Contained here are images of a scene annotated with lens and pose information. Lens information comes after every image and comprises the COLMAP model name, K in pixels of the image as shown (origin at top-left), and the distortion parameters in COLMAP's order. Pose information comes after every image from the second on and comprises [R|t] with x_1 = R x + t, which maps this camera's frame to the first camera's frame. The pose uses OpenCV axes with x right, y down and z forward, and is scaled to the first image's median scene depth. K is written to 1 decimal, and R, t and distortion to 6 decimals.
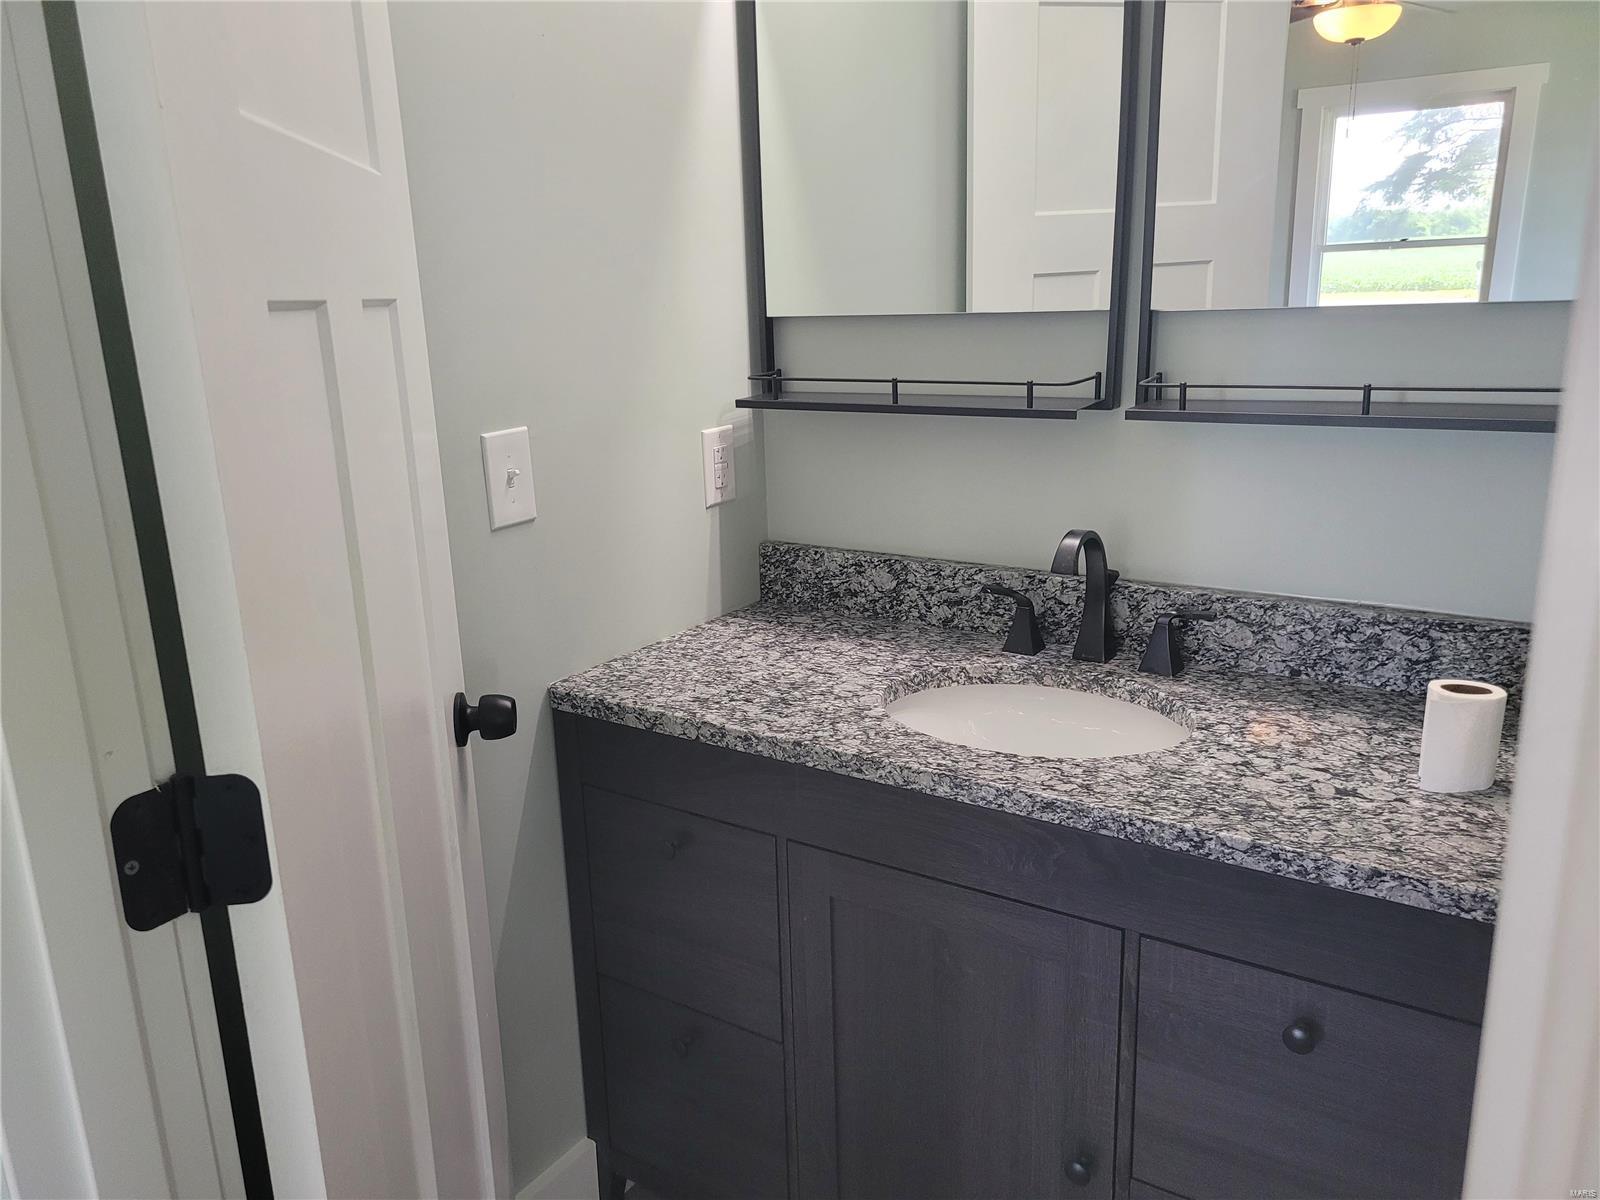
lens RADIAL K [[1200.9, 0, 797.3], [0, 1200.9, 602.0], [0, 0, 1]] dist [0.040139, -0.015501]
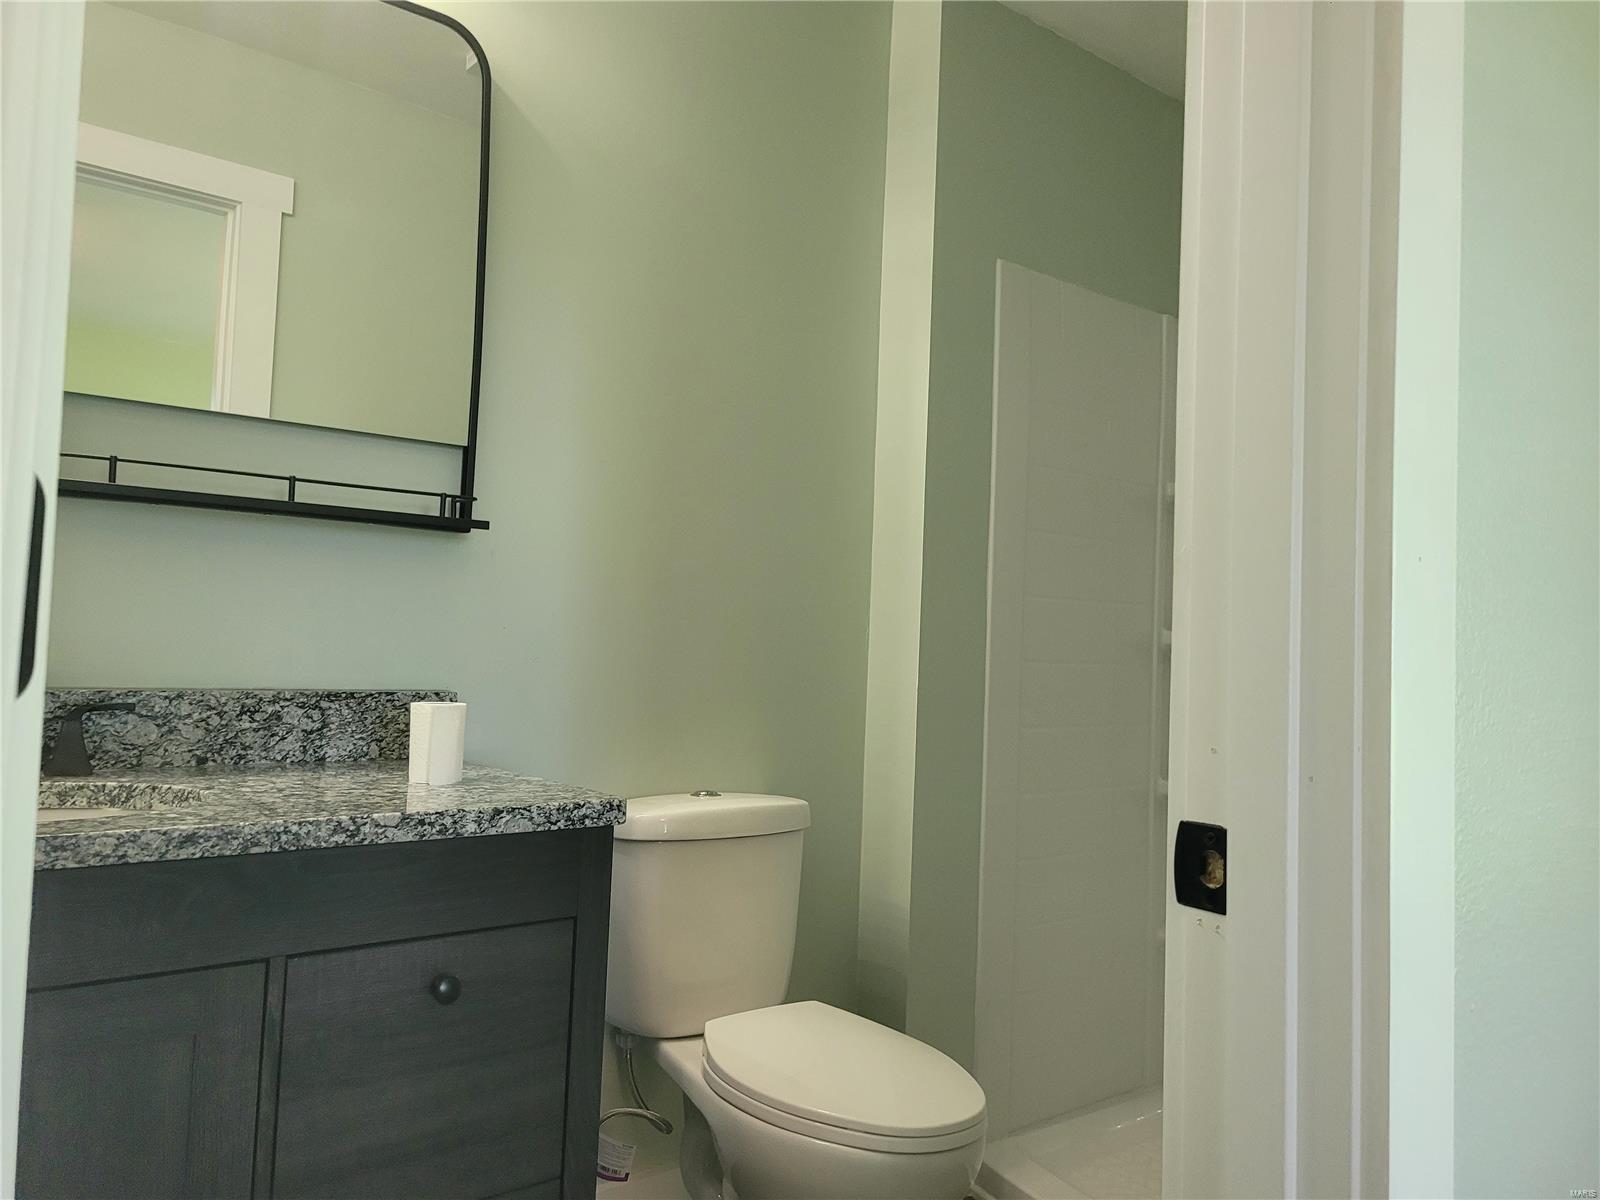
lens RADIAL K [[1200.9, 0, 794.6], [0, 1200.9, 595.8], [0, 0, 1]] dist [0.040139, -0.015501]
pose [[0.293803, 0.077817, 0.952693, -0.445303], [0.198565, 0.969970, -0.140464, 0.175610], [-0.935014, 0.230441, 0.269529, 0.245191]]
